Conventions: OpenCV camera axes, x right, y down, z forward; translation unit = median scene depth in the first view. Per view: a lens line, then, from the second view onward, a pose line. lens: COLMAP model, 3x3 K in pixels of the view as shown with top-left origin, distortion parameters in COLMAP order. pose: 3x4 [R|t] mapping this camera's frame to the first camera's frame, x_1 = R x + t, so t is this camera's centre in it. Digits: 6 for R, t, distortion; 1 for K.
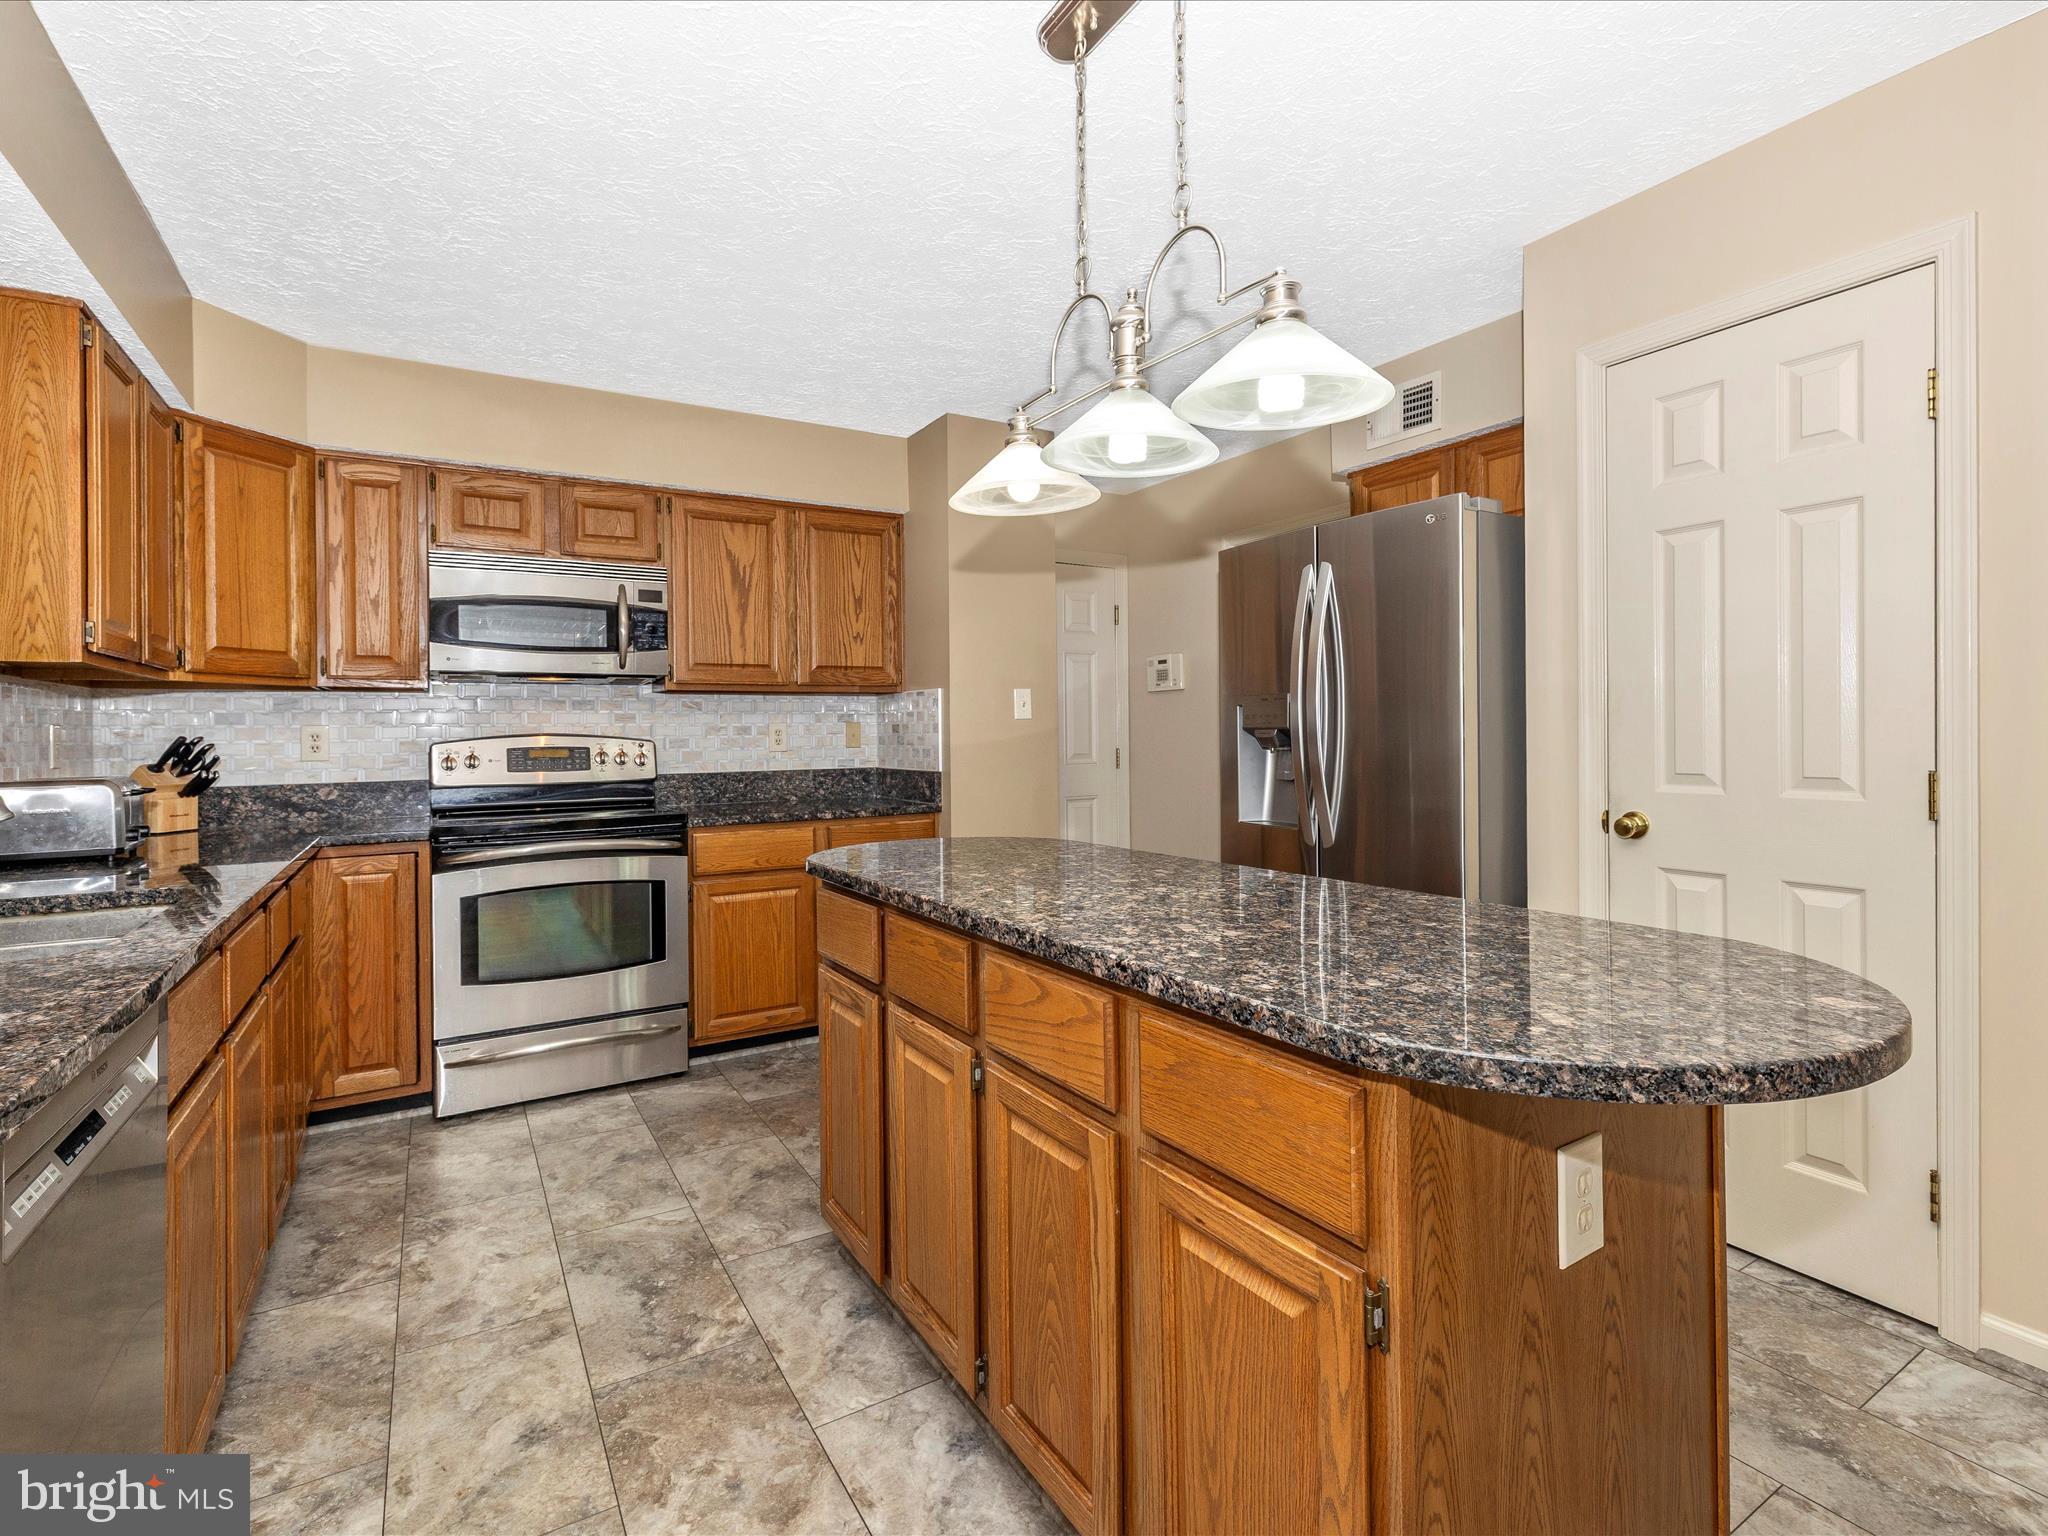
lens RADIAL K [[966.7, 0, 1015.2], [0, 966.7, 738.4], [0, 0, 1]] dist [-0.004623, 0.000521]
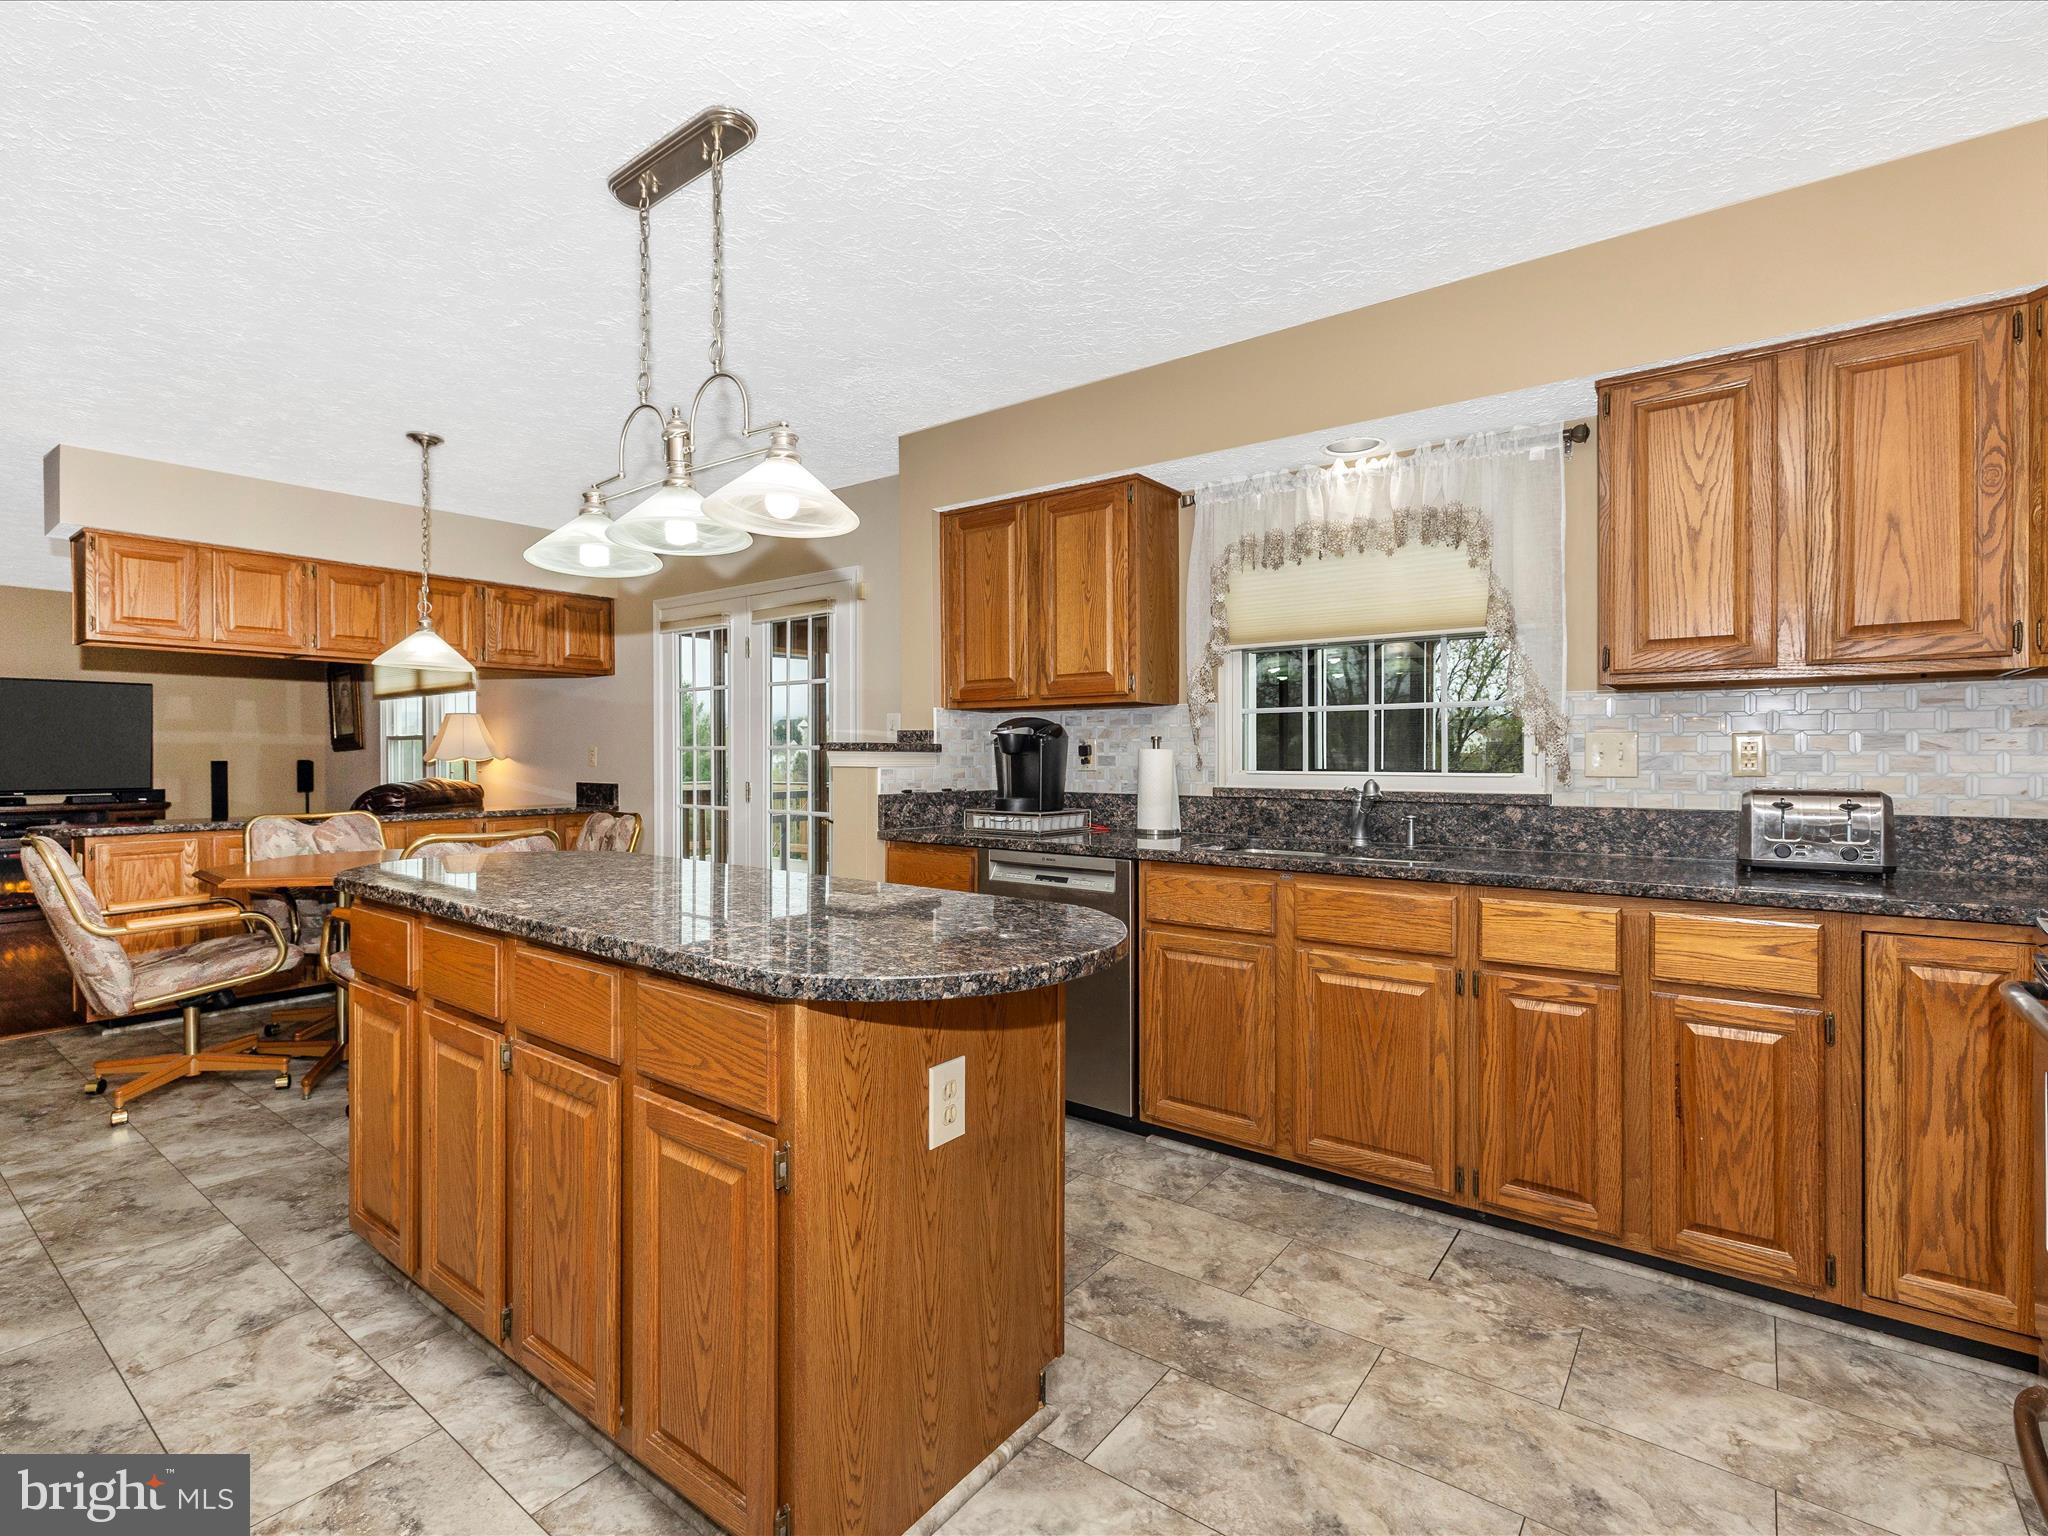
lens RADIAL K [[966.7, 0, 1021.0], [0, 966.7, 756.4], [0, 0, 1]] dist [-0.004623, 0.000521]
pose [[-0.927642, 0.011463, -0.373294, 0.078809], [0.009157, 0.999926, 0.007949, -0.003846], [0.373358, 0.003955, -0.927679, 1.026825]]
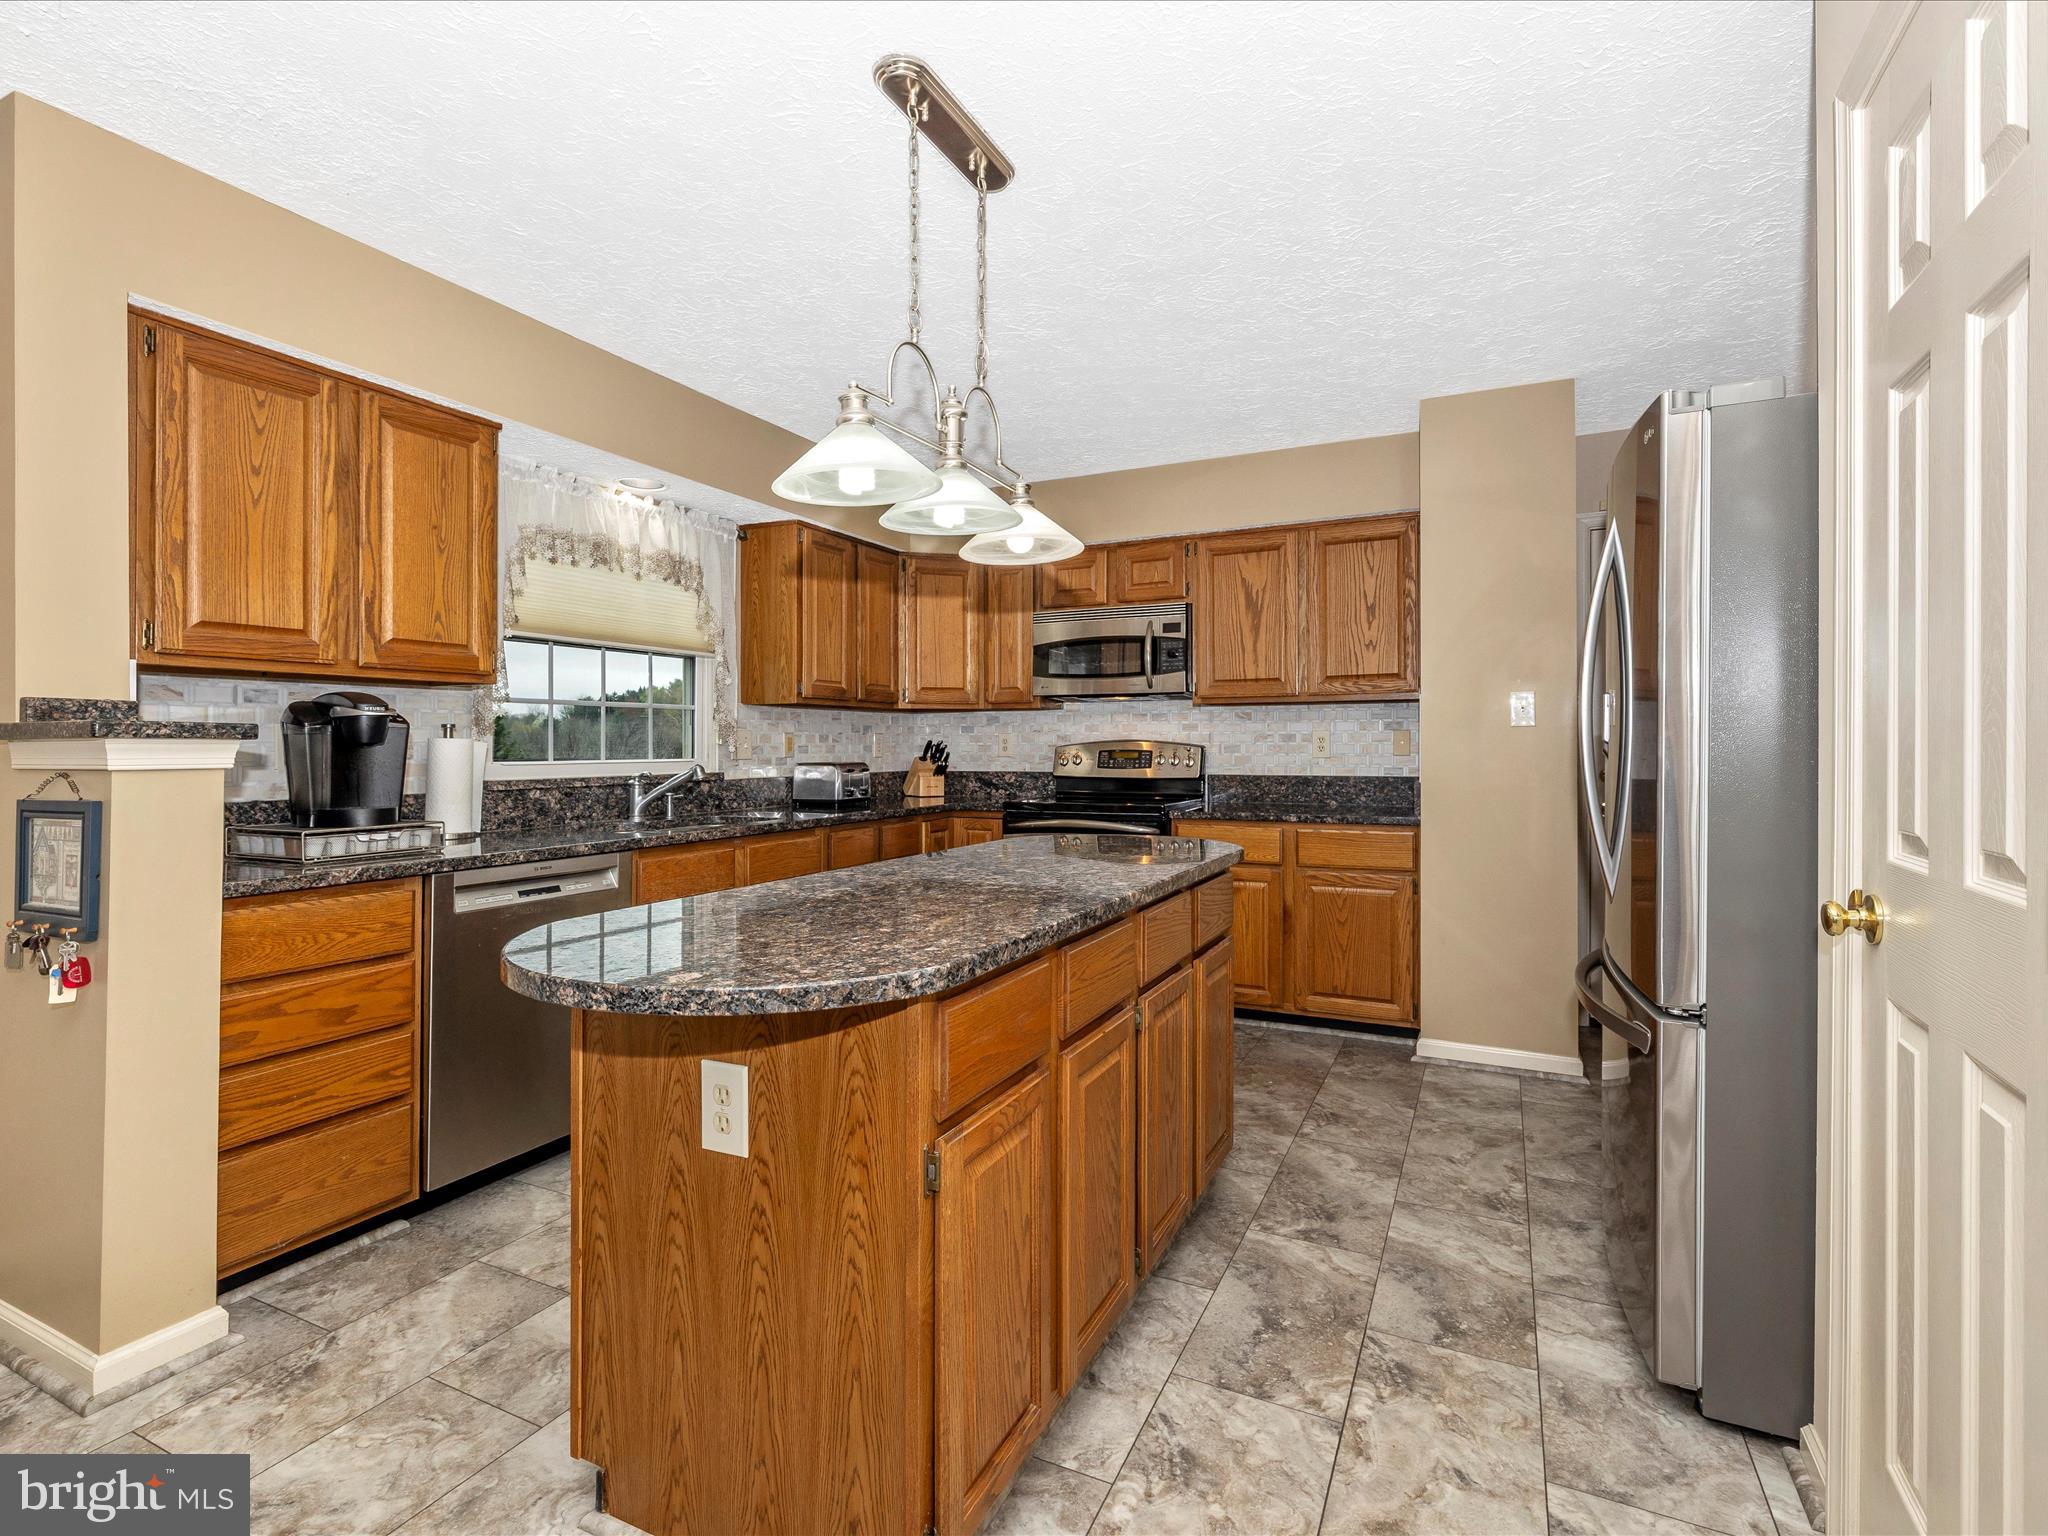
lens RADIAL K [[966.7, 0, 1031.1], [0, 966.7, 747.3], [0, 0, 1]] dist [-0.004623, 0.000521]
pose [[0.548758, 0.013269, -0.835876, 0.531406], [-0.007828, 0.999912, 0.010734, -0.007530], [0.835945, 0.000653, 0.548813, 0.176469]]
